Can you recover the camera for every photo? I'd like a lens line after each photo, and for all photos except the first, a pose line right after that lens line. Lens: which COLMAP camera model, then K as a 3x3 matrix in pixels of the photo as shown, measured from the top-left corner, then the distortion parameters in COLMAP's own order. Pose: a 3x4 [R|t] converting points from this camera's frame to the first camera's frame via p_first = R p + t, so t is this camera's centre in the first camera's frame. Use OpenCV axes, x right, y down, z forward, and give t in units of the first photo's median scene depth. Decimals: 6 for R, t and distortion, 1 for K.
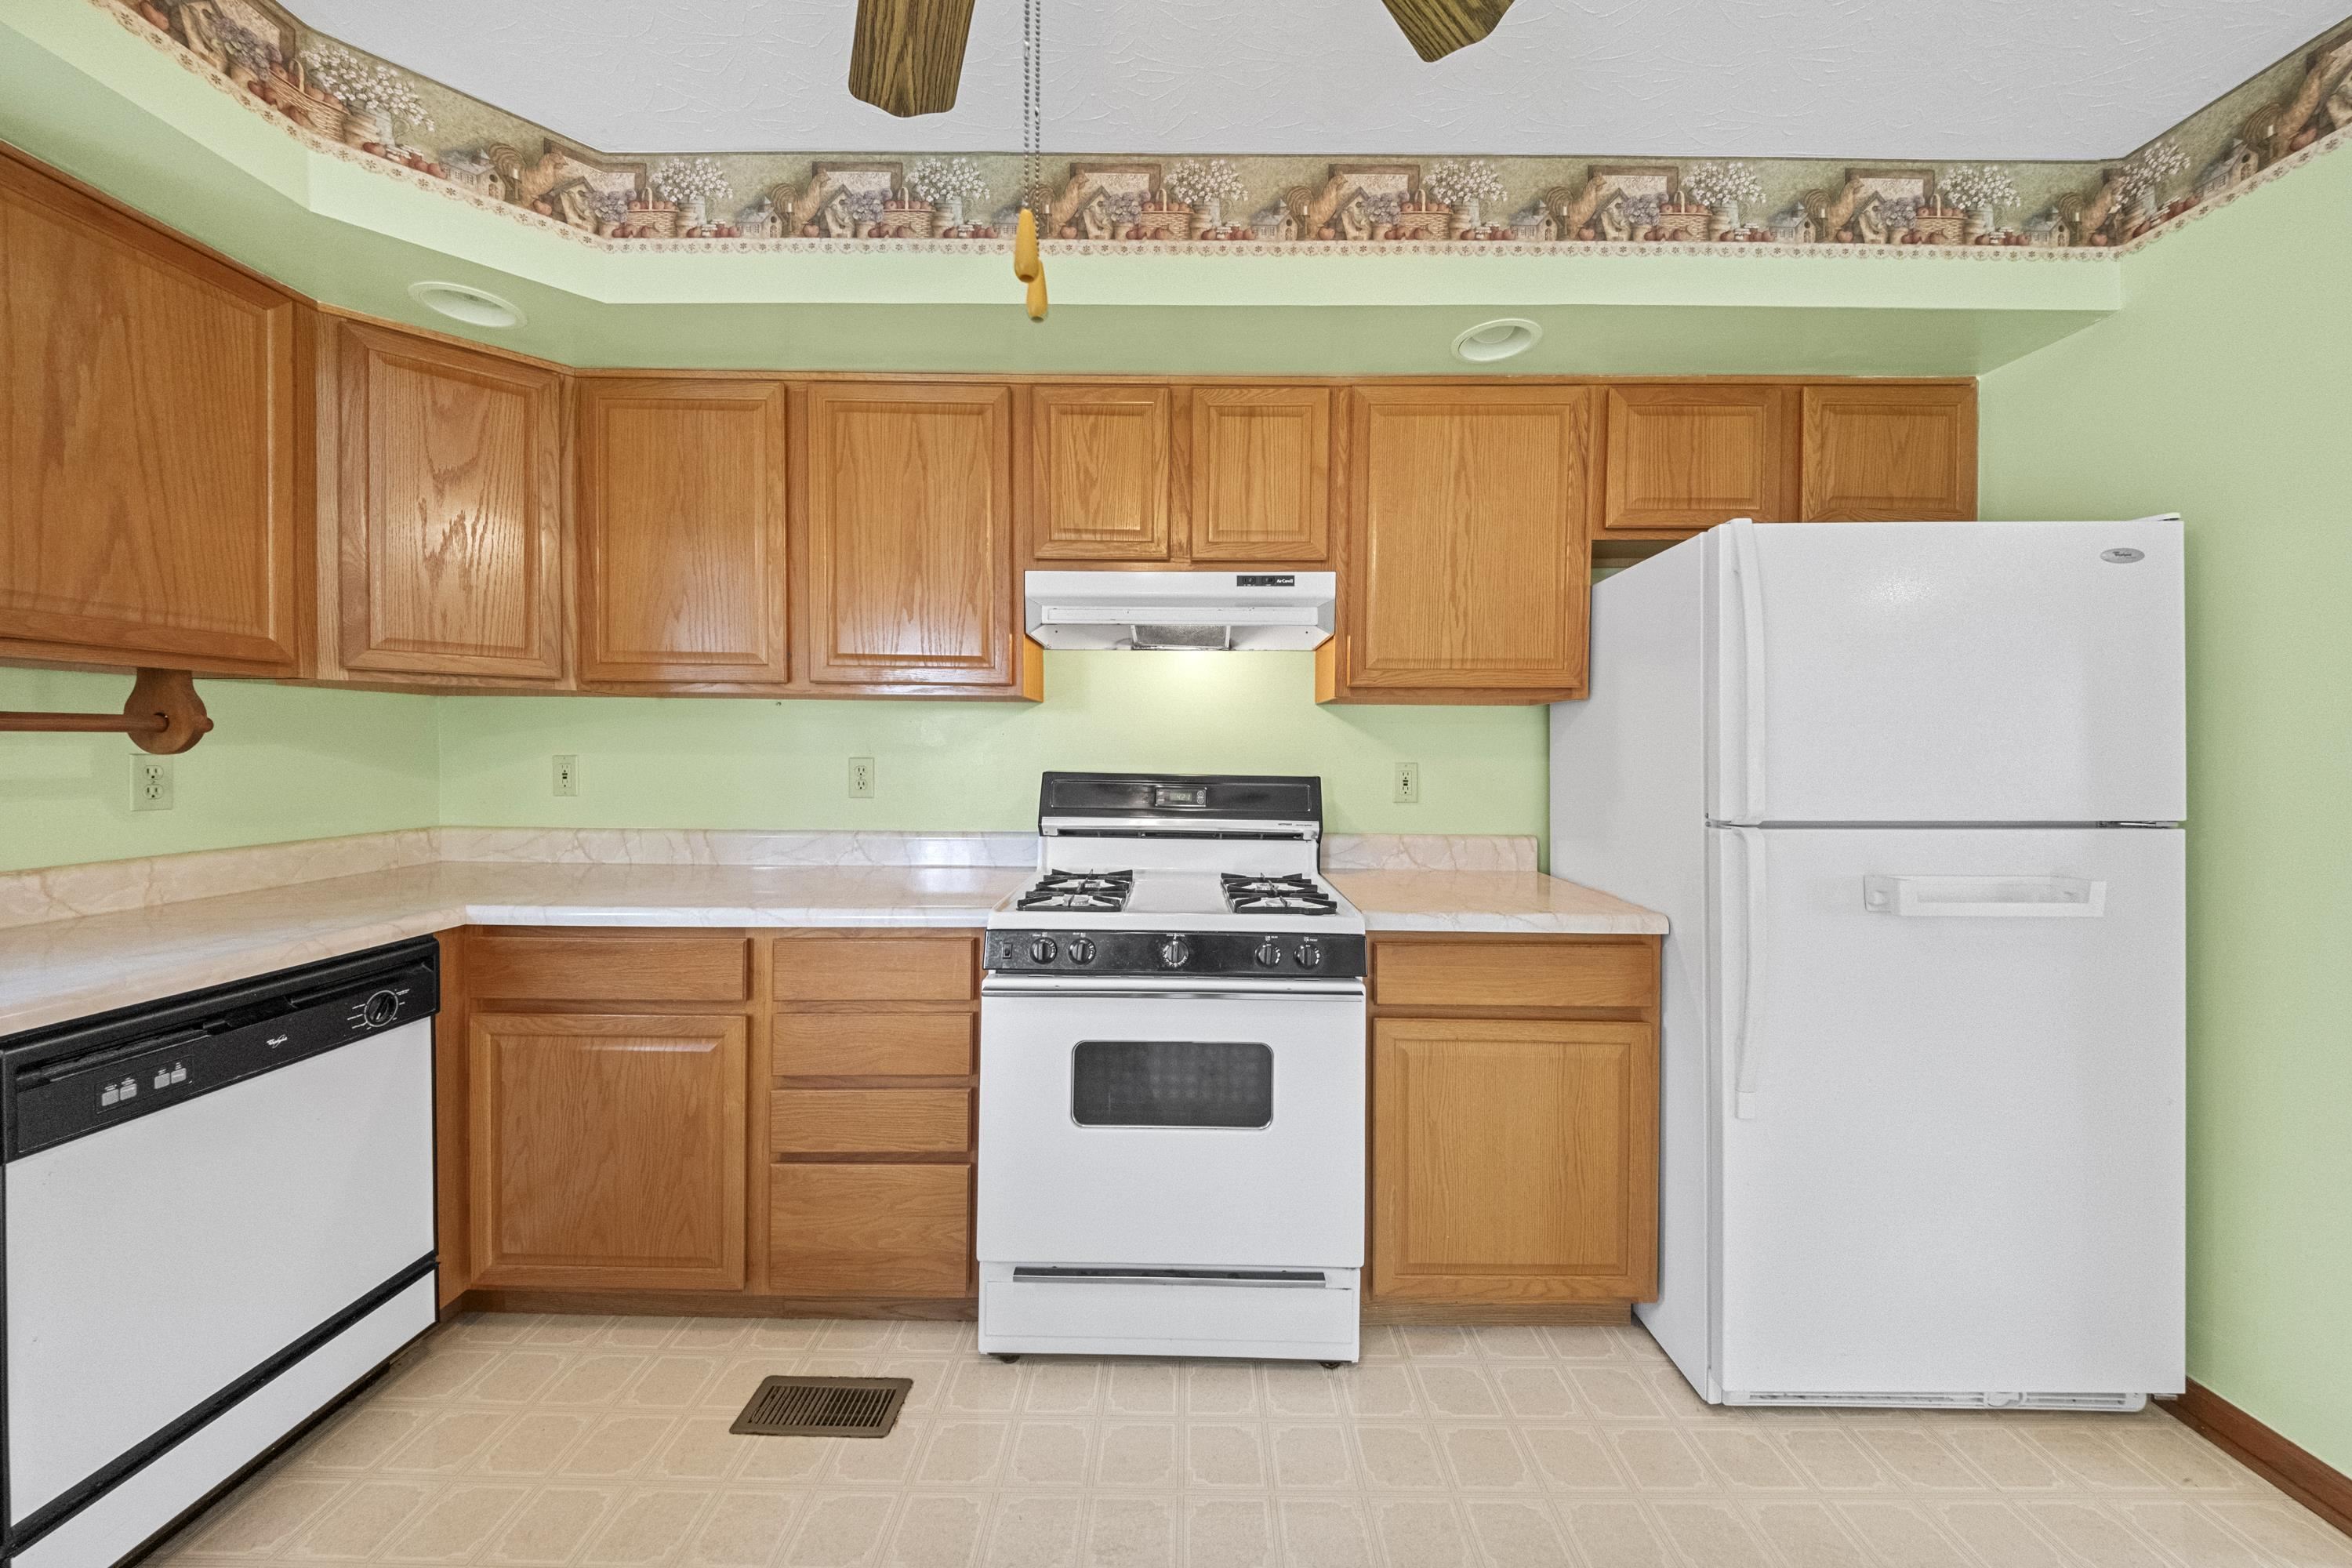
lens RADIAL K [[811.6, 0, 1172.2], [0, 811.6, 760.1], [0, 0, 1]] dist [0.013841, -0.005265]
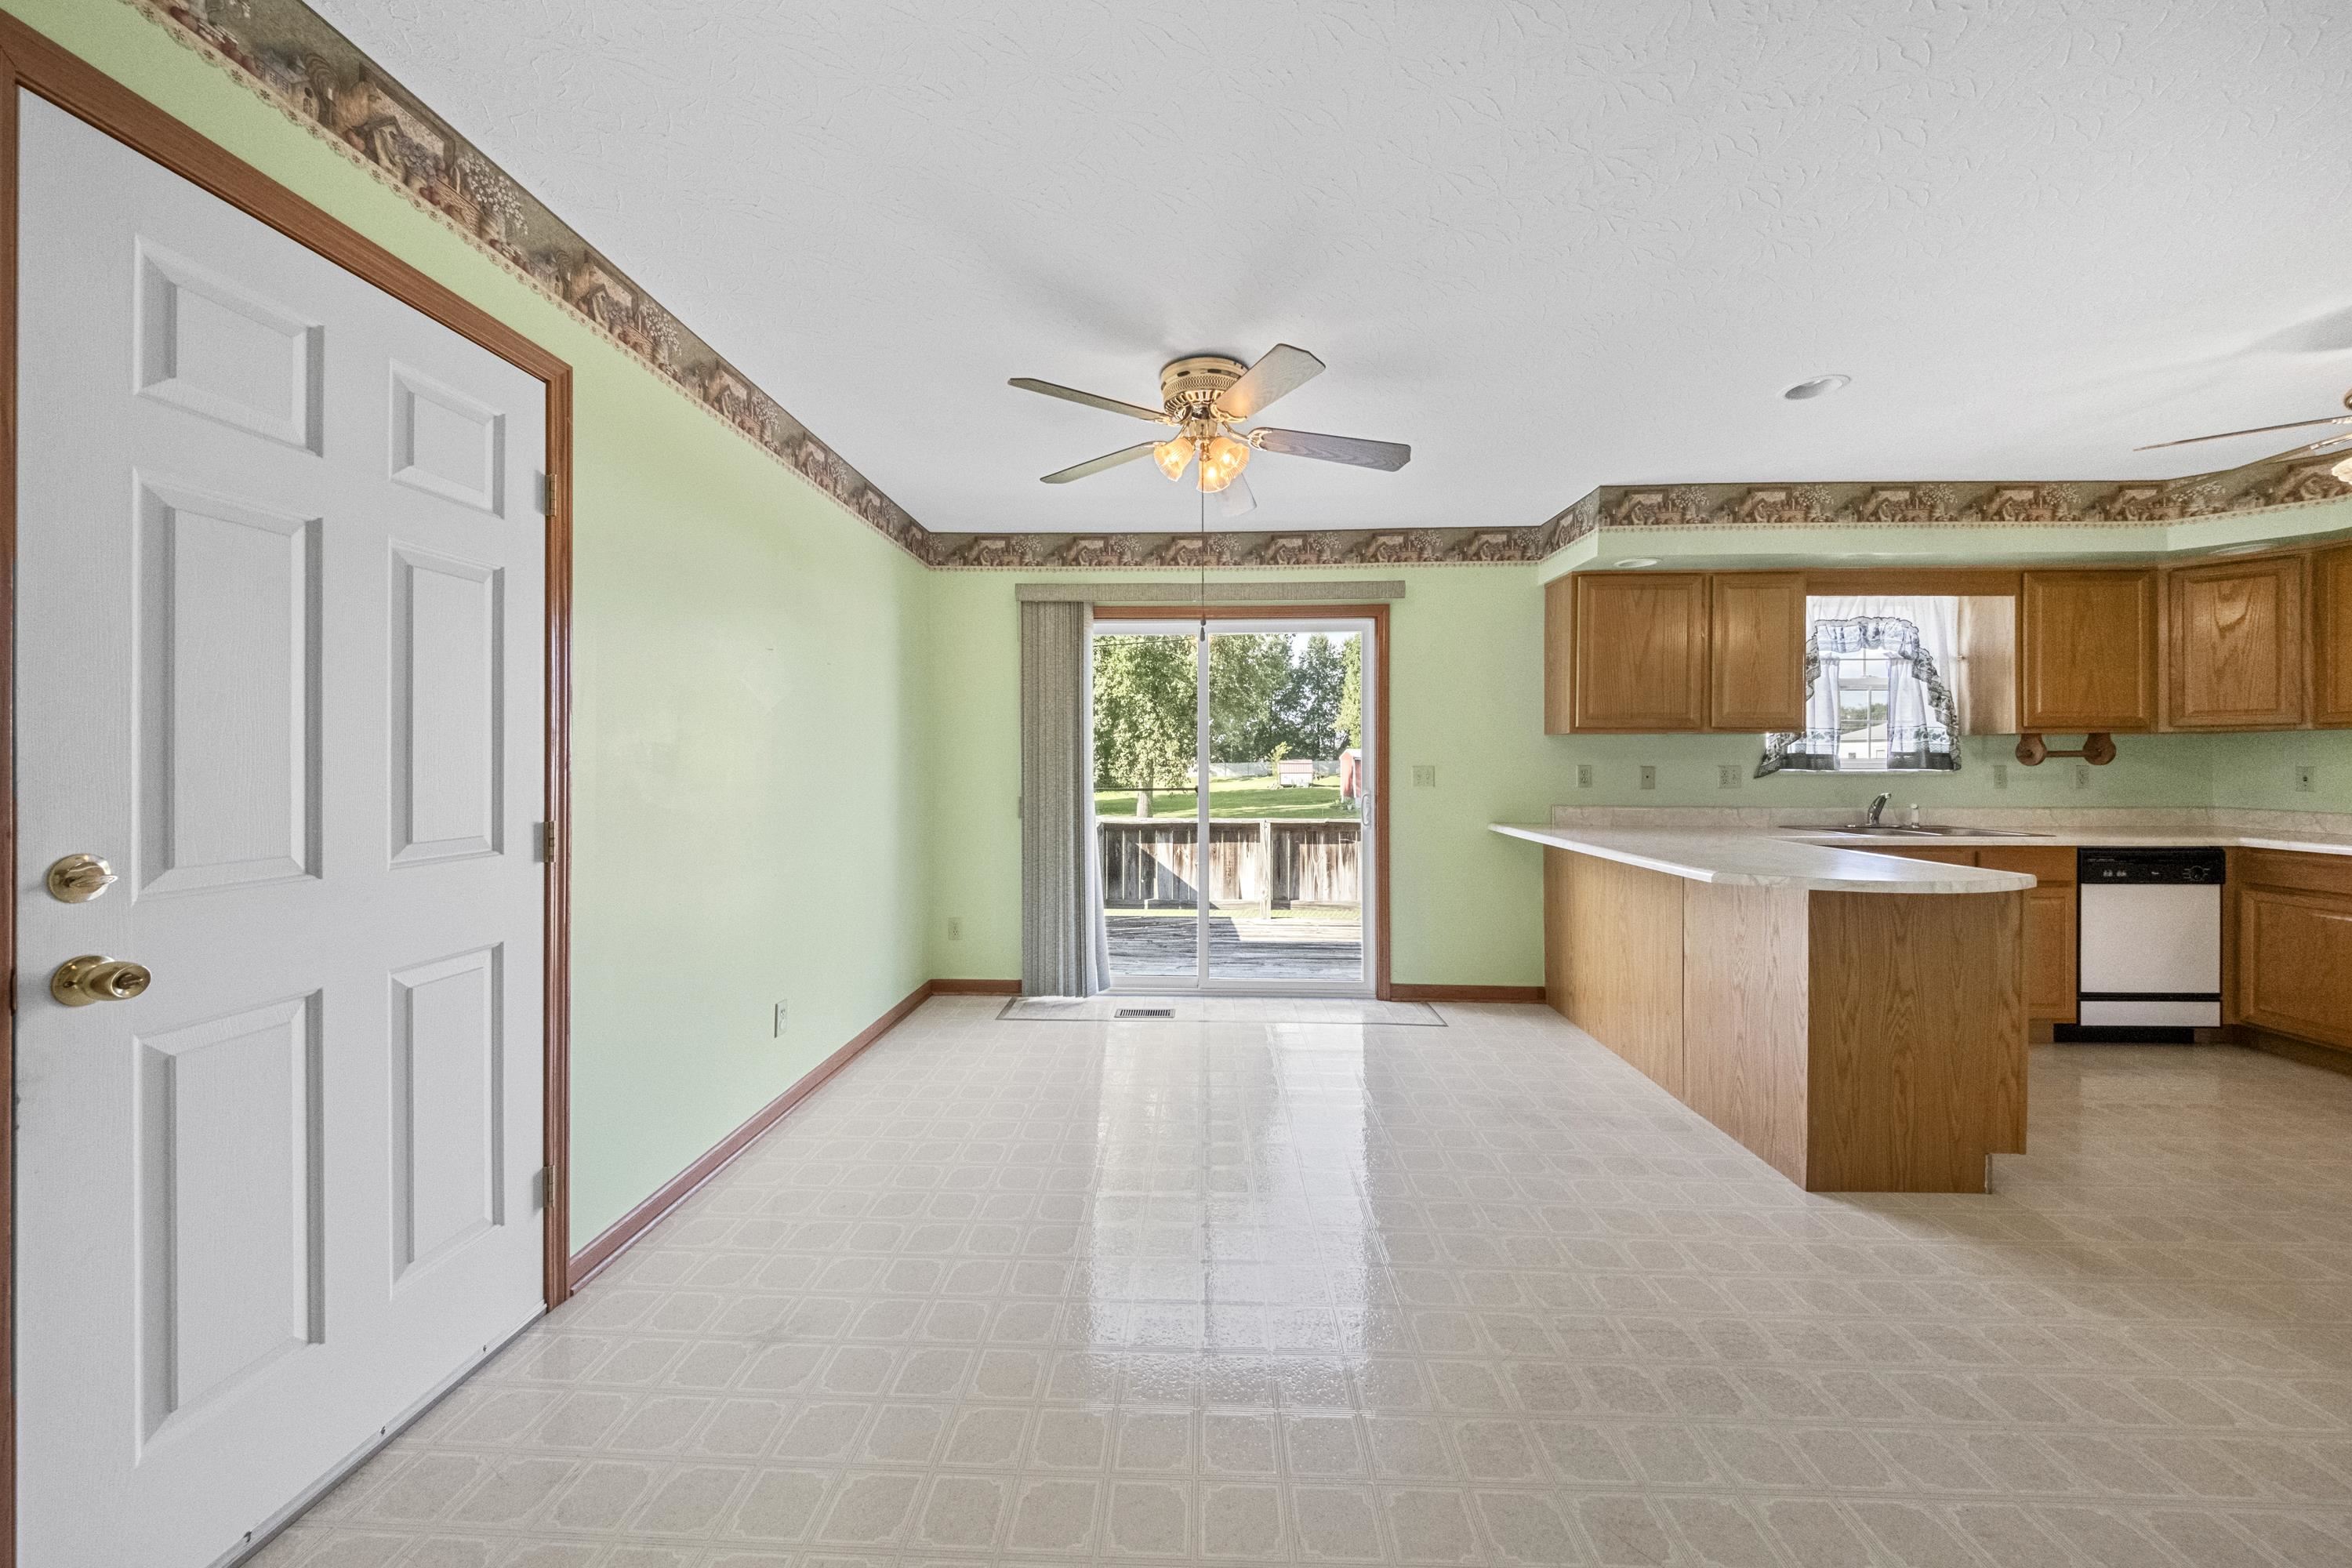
lens RADIAL K [[815.6, 0, 1176.8], [0, 815.6, 766.6], [0, 0, 1]] dist [-0.012697, -0.000114]
pose [[-0.042169, -0.004215, -0.999102, 1.279629], [-0.010439, 0.999938, -0.003778, 0.033330], [0.999056, 0.010271, -0.042211, -1.620545]]
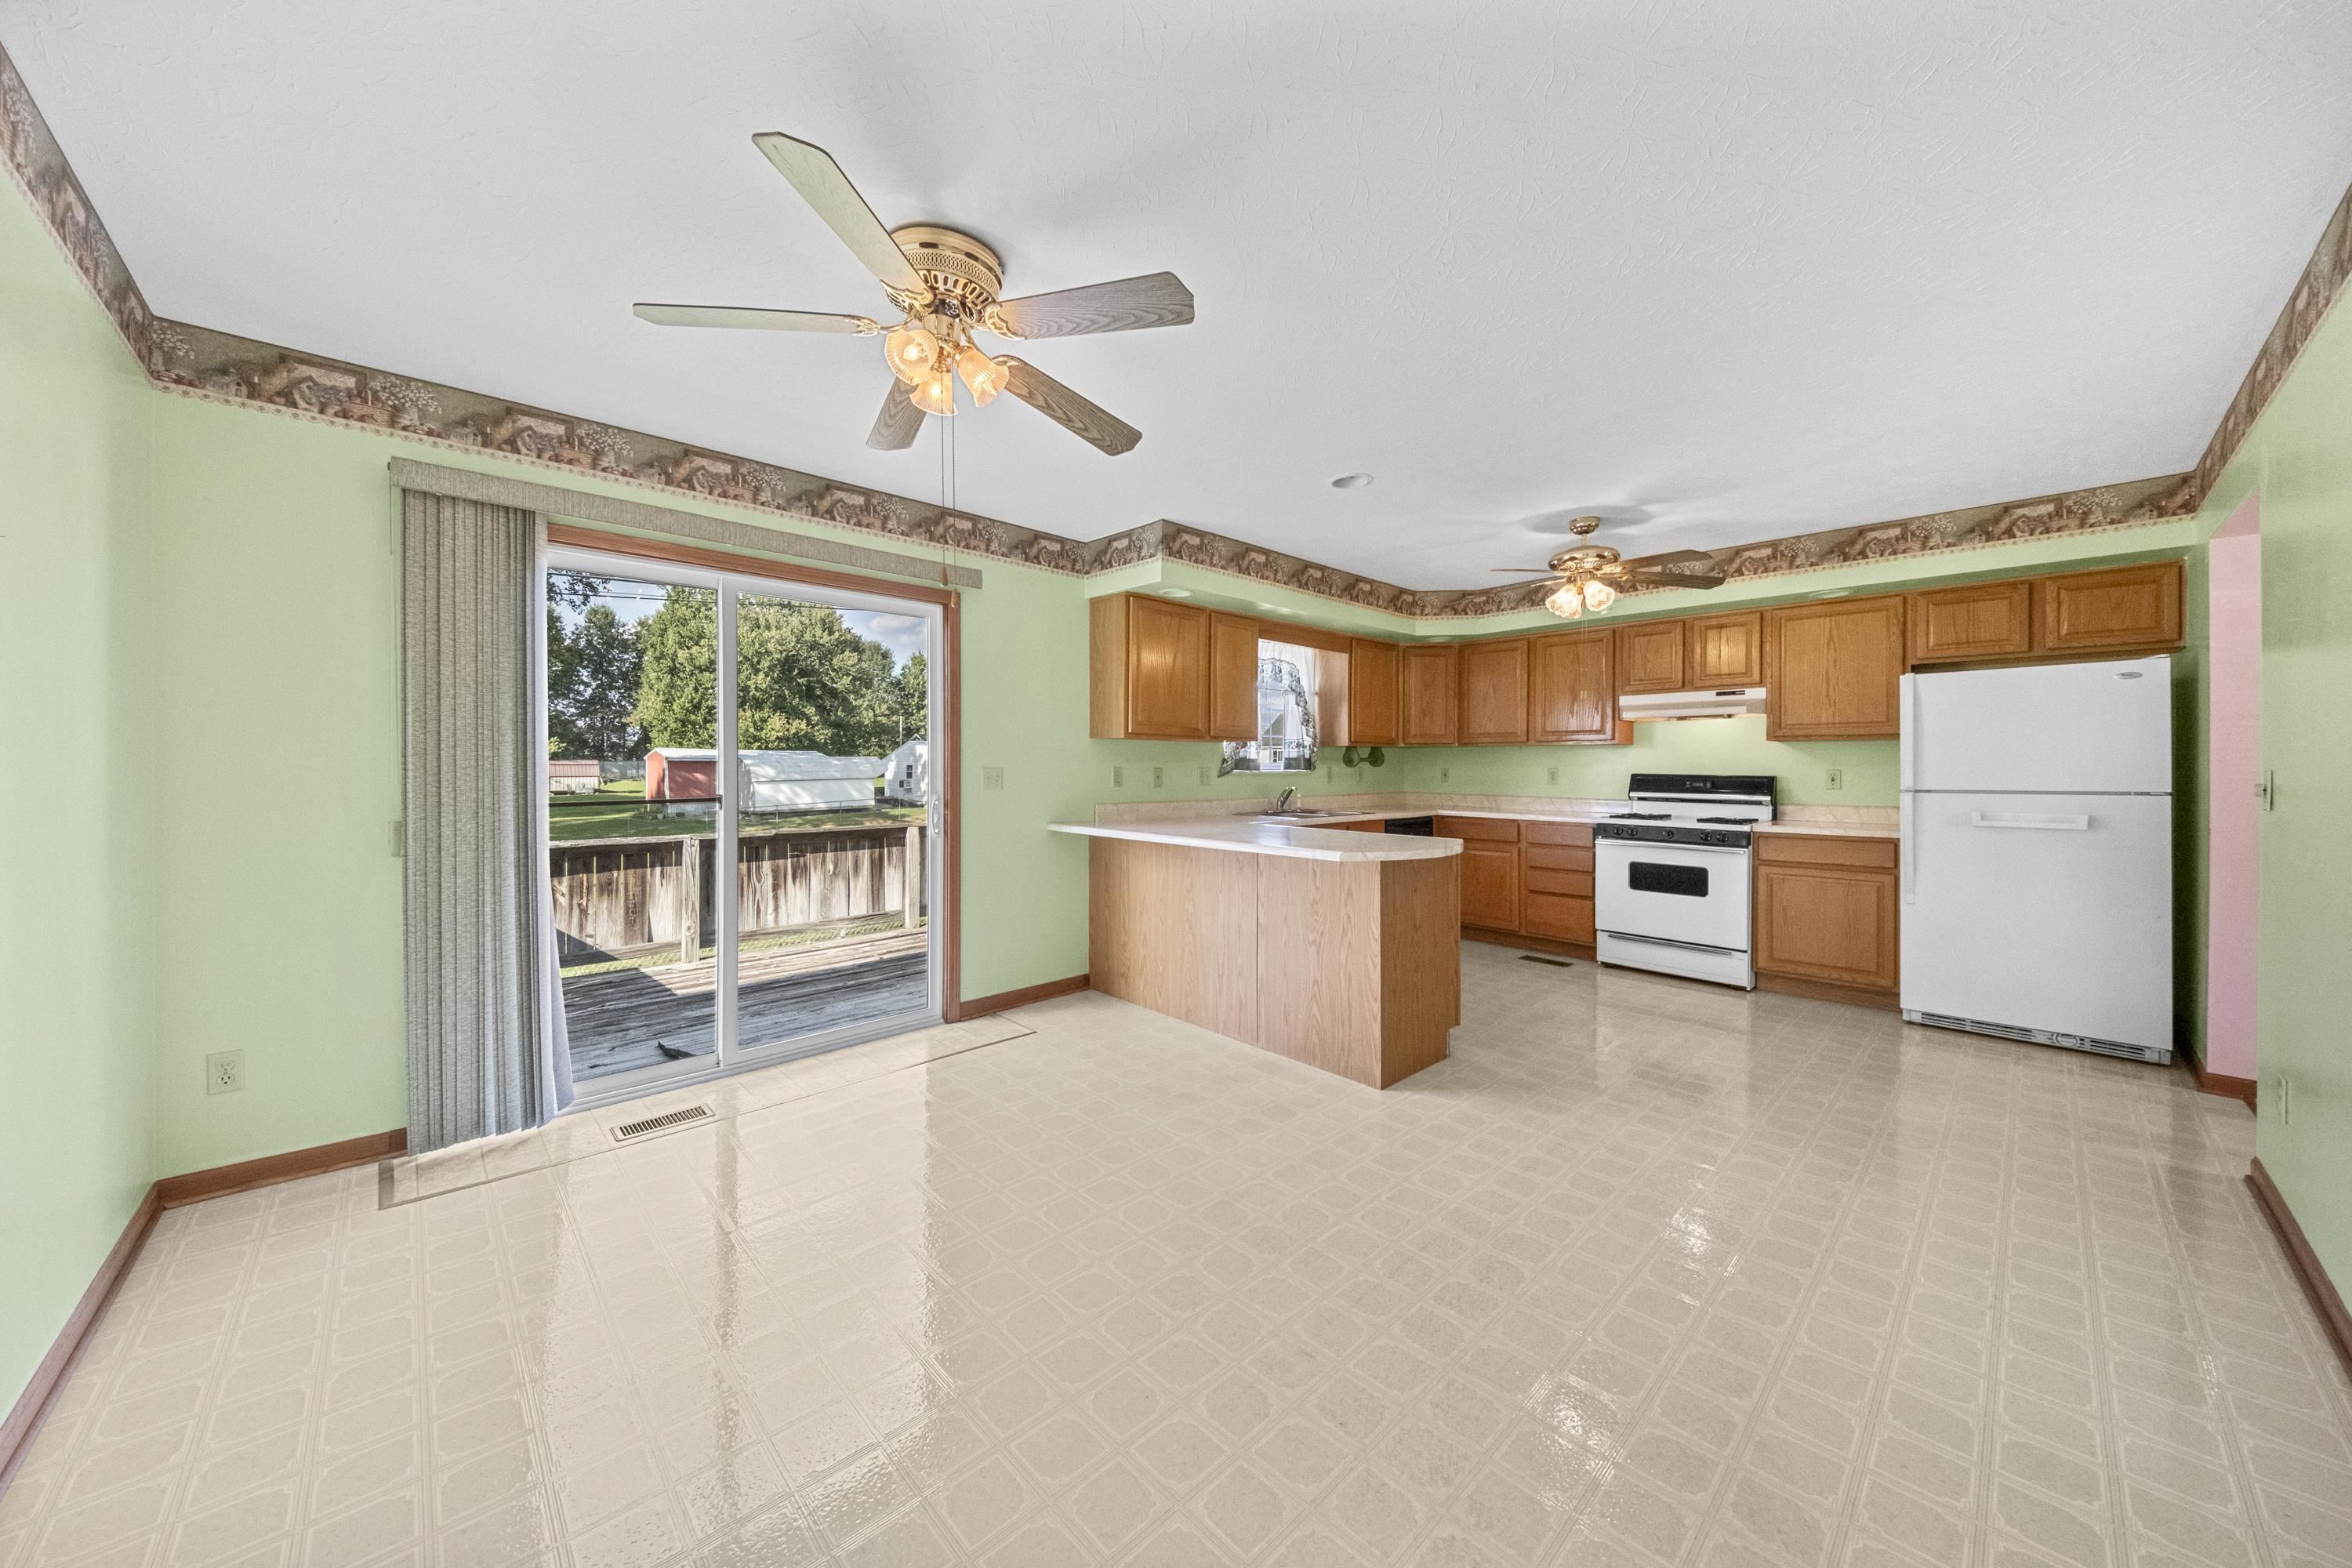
lens RADIAL K [[796.6, 0, 1174.7], [0, 796.6, 760.1], [0, 0, 1]] dist [0.044917, -0.023451]
pose [[0.690854, -0.011108, -0.722909, 0.844893], [-0.004894, 0.999787, -0.020039, 0.038856], [0.722977, 0.017382, 0.690653, -2.199872]]
